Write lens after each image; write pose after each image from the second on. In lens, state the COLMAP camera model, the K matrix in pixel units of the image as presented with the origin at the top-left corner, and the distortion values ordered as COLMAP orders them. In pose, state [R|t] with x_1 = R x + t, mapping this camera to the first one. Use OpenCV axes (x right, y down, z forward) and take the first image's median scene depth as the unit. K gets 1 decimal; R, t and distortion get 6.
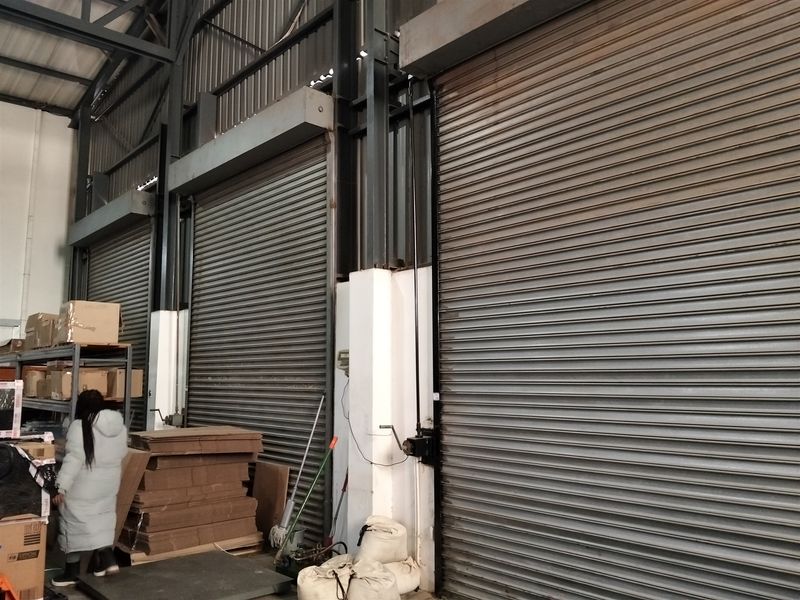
lens RADIAL K [[650.0, 0, 400.0], [0, 650.0, 300.0], [0, 0, 1]] dist [-0.008093, -0.015480]
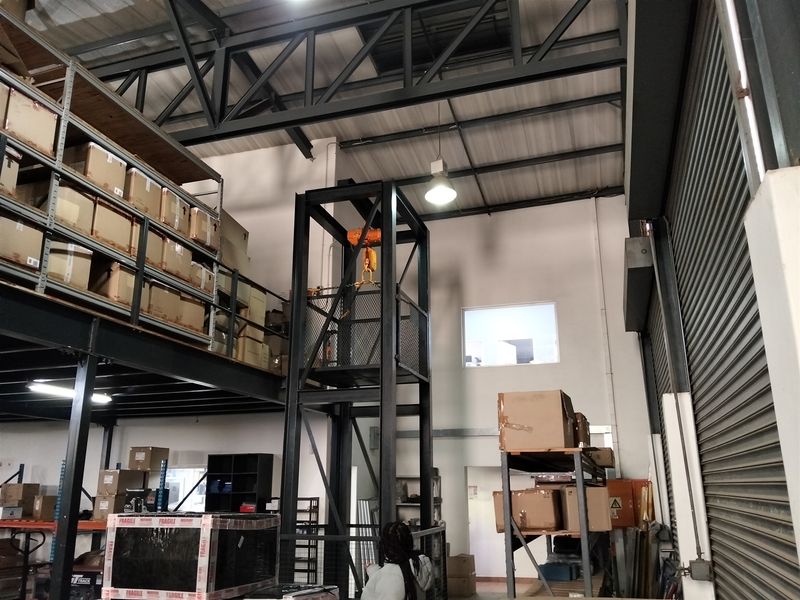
lens RADIAL K [[650.0, 0, 400.0], [0, 650.0, 300.0], [0, 0, 1]] dist [-0.008093, -0.015480]
pose [[0.506687, -0.243973, -0.826889, 0.076960], [0.109637, 0.969571, -0.218890, 0.043823], [0.855130, 0.020251, 0.518018, 0.466894]]
